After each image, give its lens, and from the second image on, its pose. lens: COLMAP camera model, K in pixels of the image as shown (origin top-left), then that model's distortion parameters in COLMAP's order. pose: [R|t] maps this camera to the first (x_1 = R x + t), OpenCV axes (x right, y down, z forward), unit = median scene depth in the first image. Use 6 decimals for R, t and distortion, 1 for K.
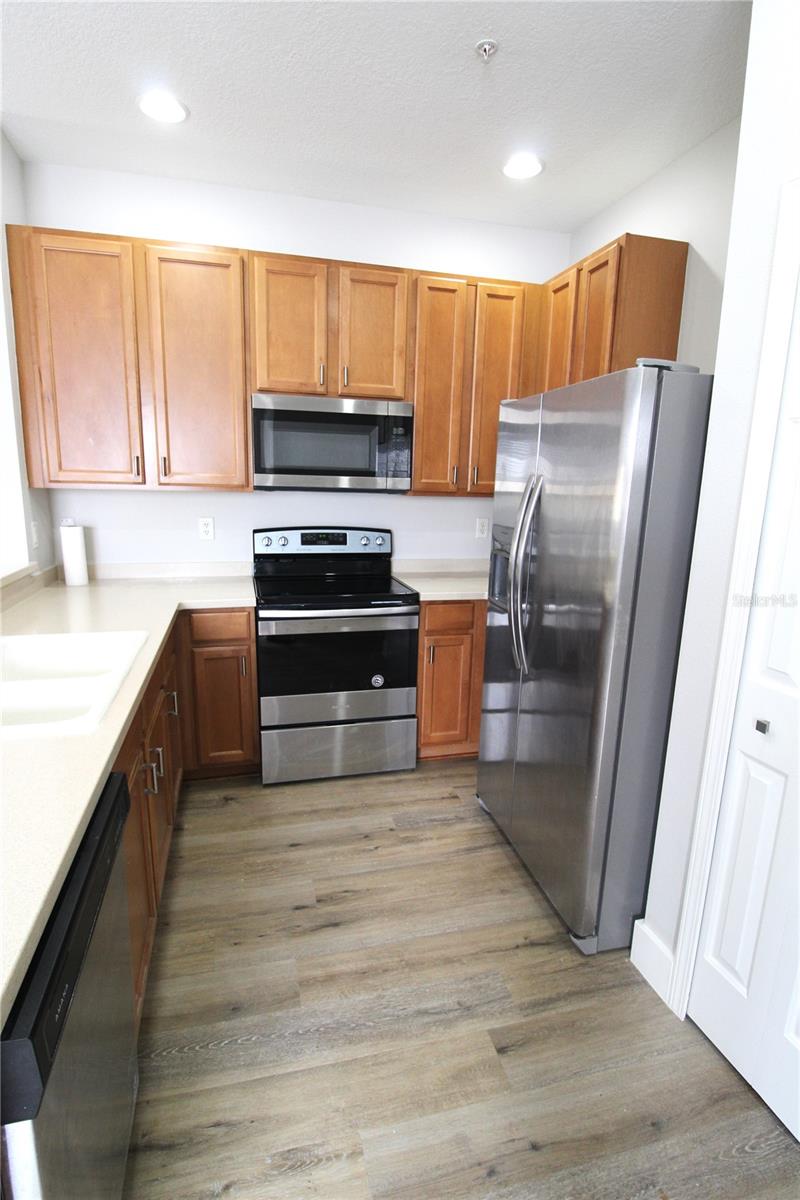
lens RADIAL K [[579.5, 0, 398.5], [0, 579.5, 606.0], [0, 0, 1]] dist [-0.008591, -0.008611]
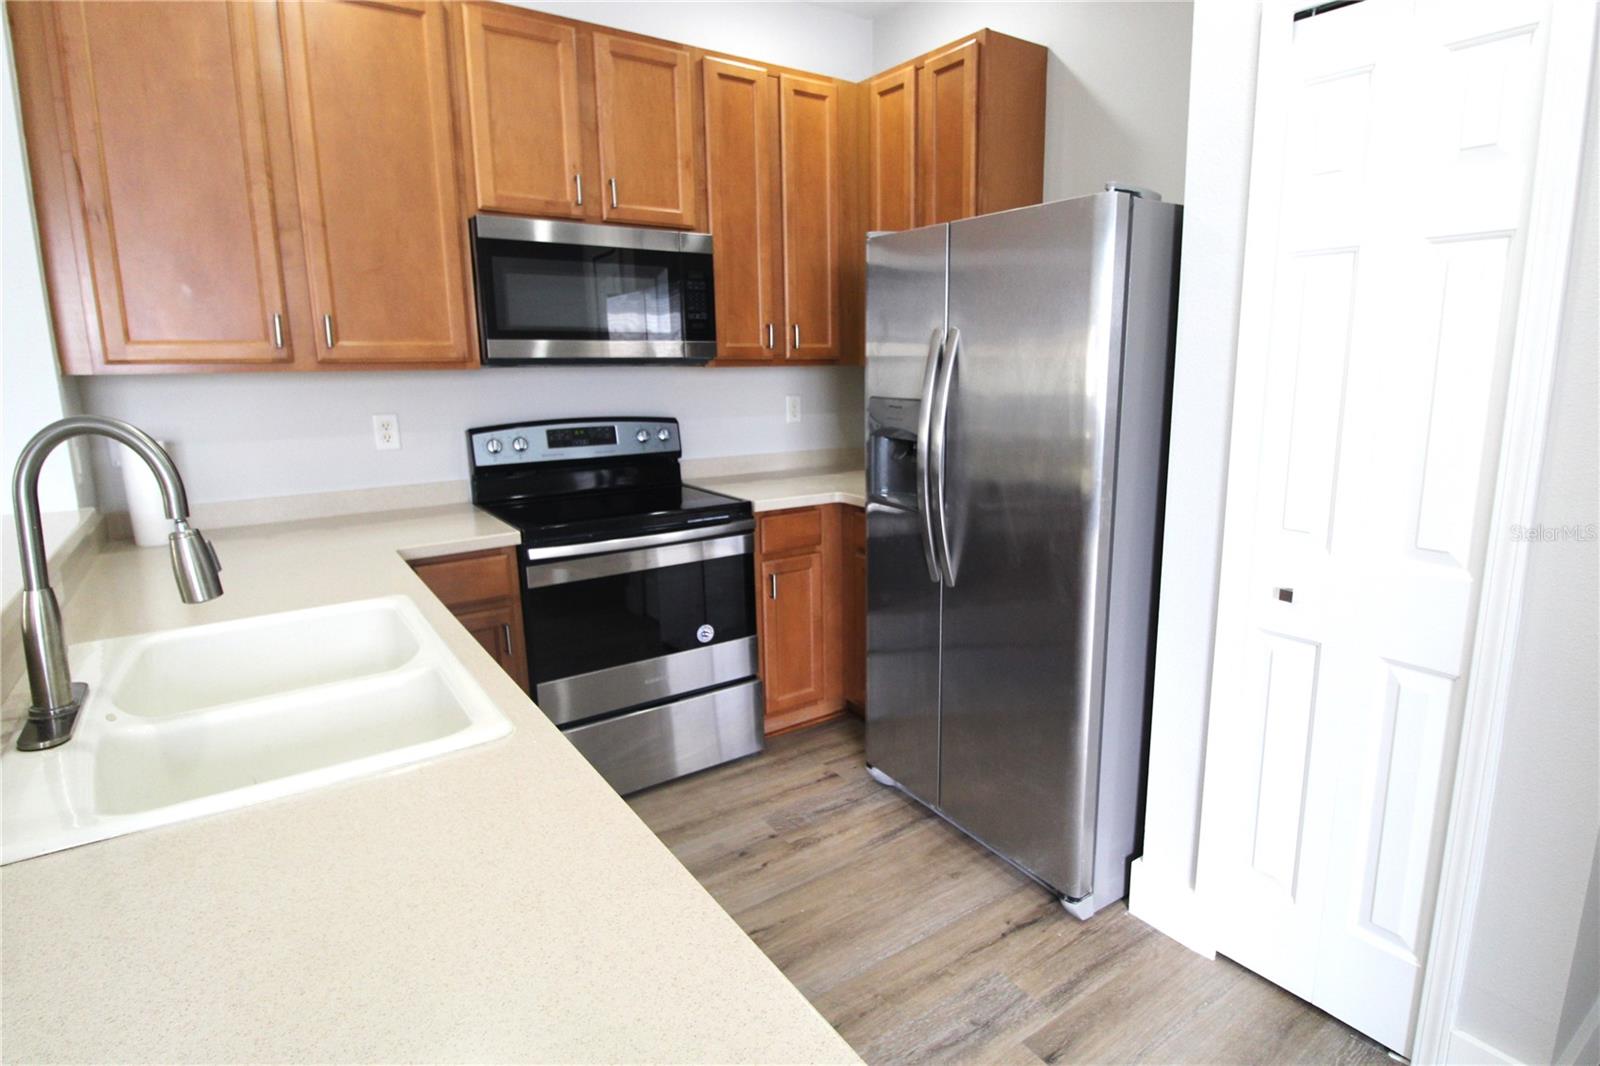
lens RADIAL K [[816.6, 0, 852.9], [0, 816.6, 516.9], [0, 0, 1]] dist [-0.010329, -0.007726]
pose [[0.931872, -0.099085, 0.348995, -0.211225], [0.104652, 0.994505, 0.002918, 0.006768], [-0.347366, 0.033804, 0.937120, 0.021558]]
